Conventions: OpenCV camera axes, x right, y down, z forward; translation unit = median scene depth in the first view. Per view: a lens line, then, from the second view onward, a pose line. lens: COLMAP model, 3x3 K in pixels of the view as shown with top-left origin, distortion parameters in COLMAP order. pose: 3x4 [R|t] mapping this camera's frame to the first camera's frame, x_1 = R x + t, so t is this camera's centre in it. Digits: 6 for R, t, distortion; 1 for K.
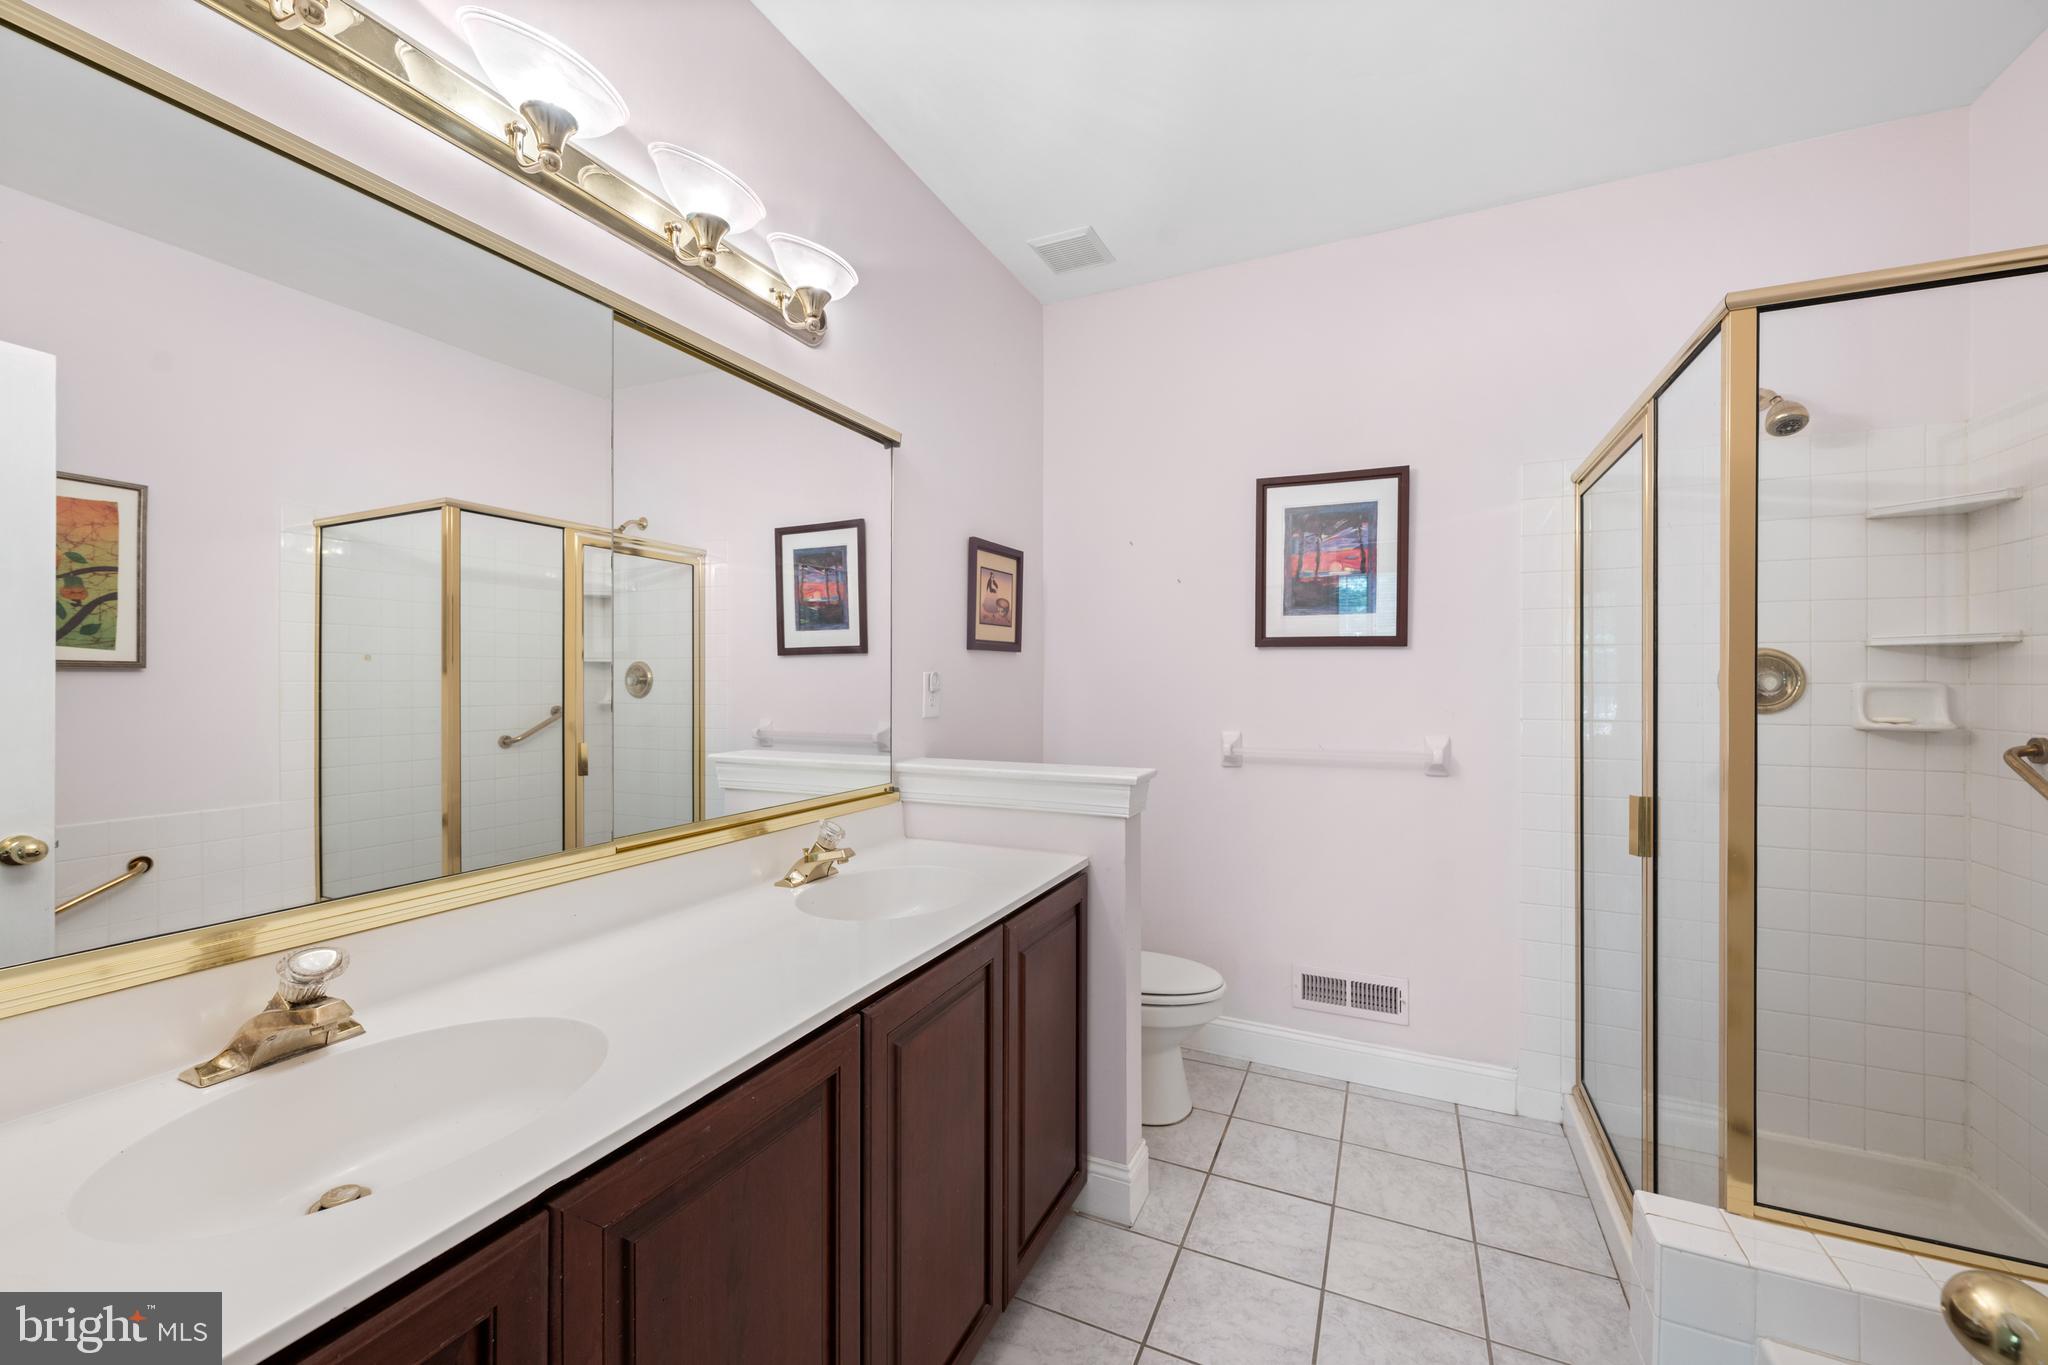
lens RADIAL K [[814.0, 0, 1020.8], [0, 814.0, 684.5], [0, 0, 1]] dist [0.001206, -0.000034]
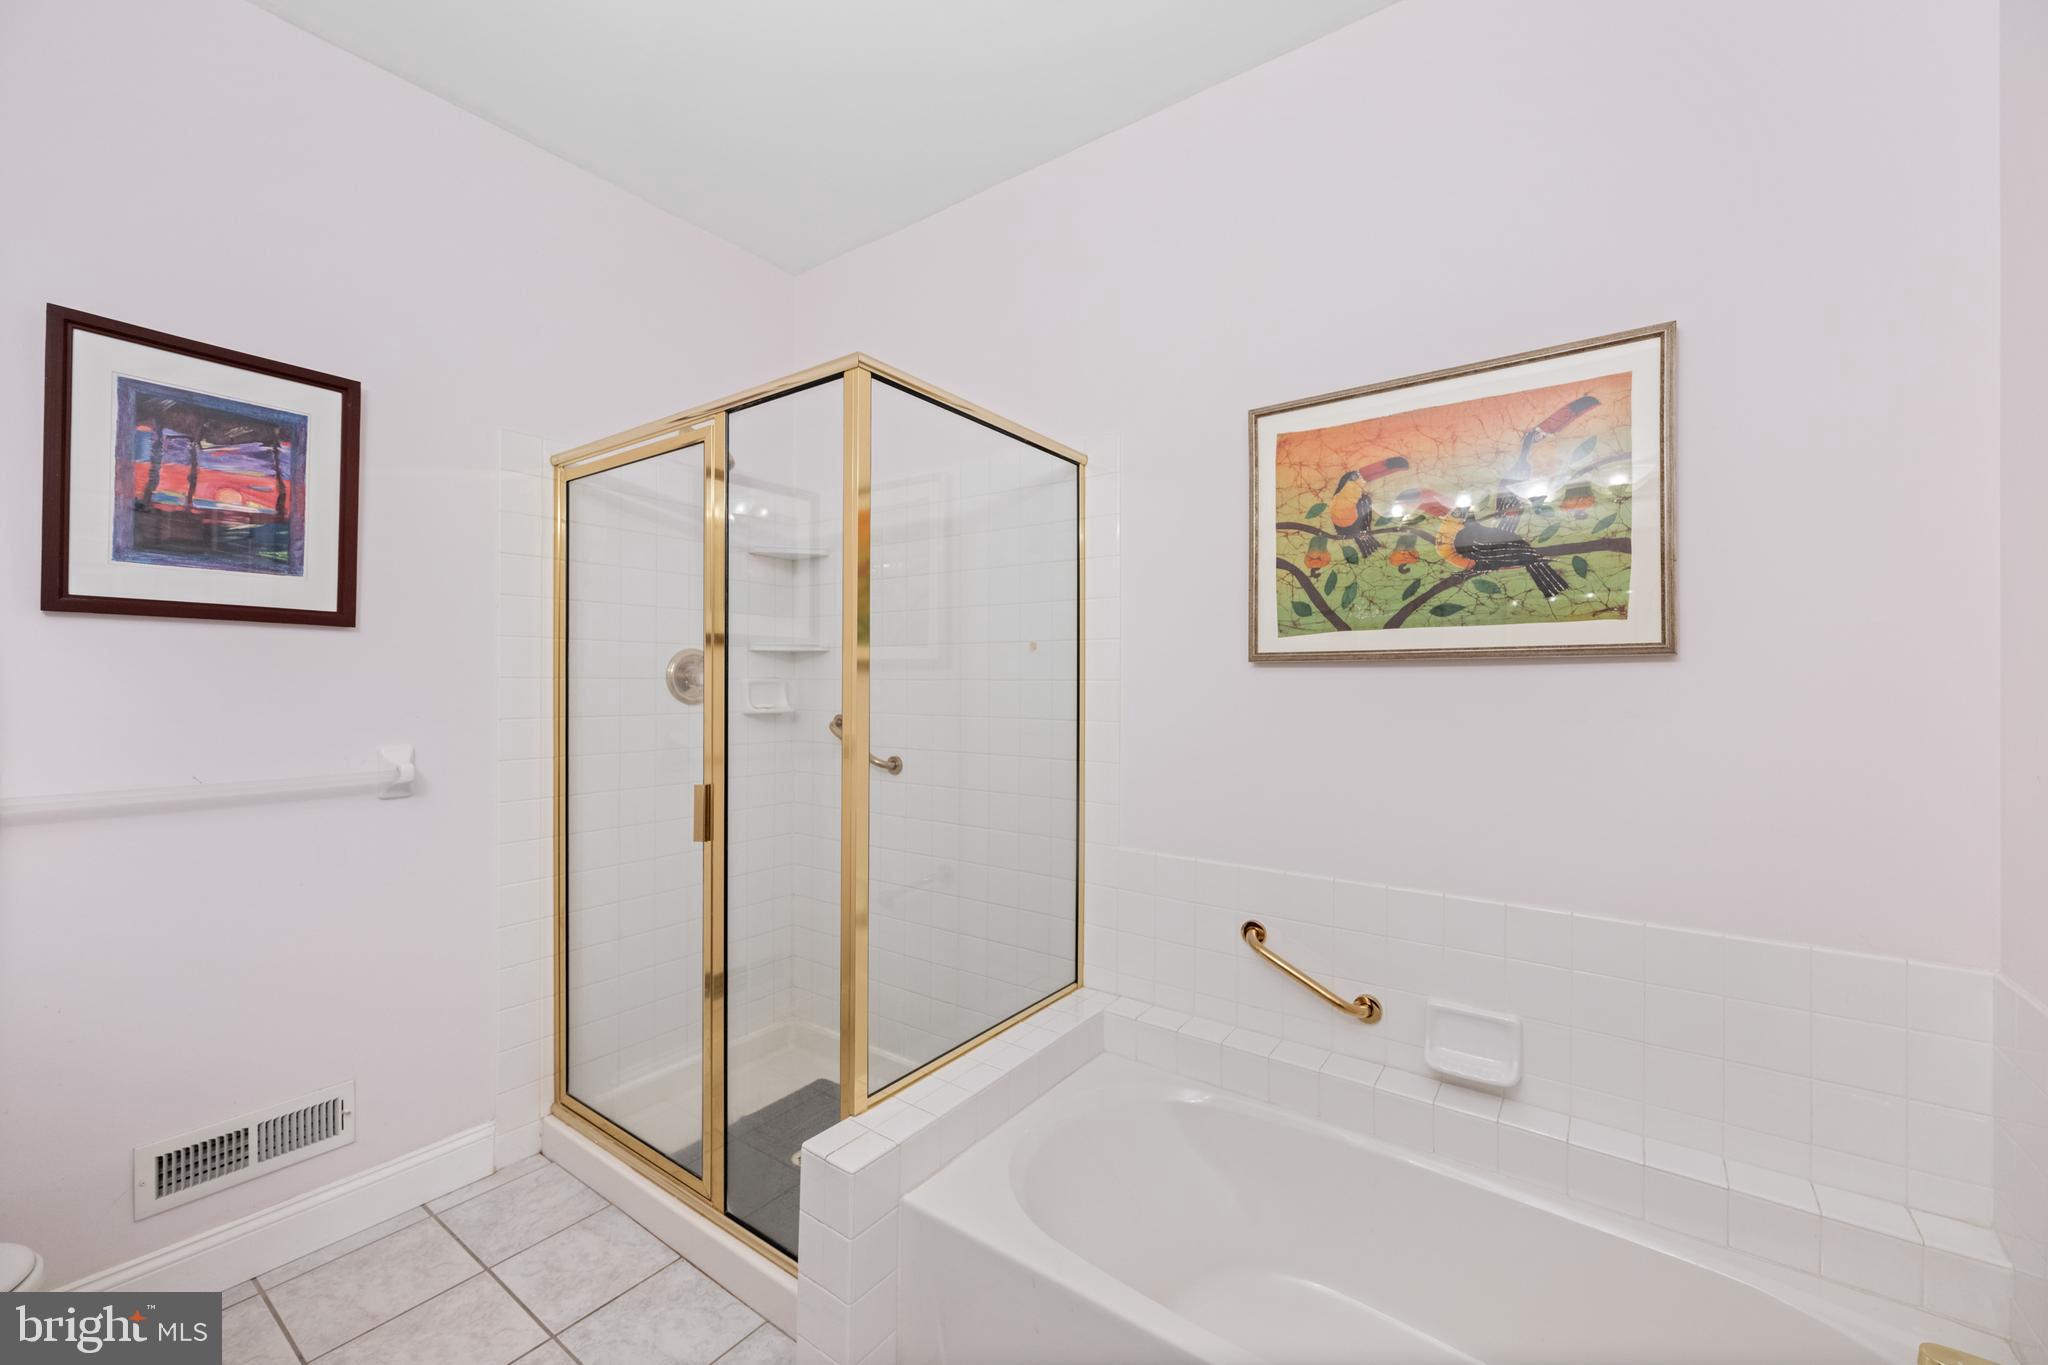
lens RADIAL K [[814.0, 0, 1020.8], [0, 814.0, 684.5], [0, 0, 1]] dist [0.001206, -0.000034]
pose [[0.184428, -0.006203, 0.982826, -0.138078], [-0.001220, 0.999978, 0.006540, -0.000911], [-0.982845, -0.002406, 0.184416, 0.275403]]
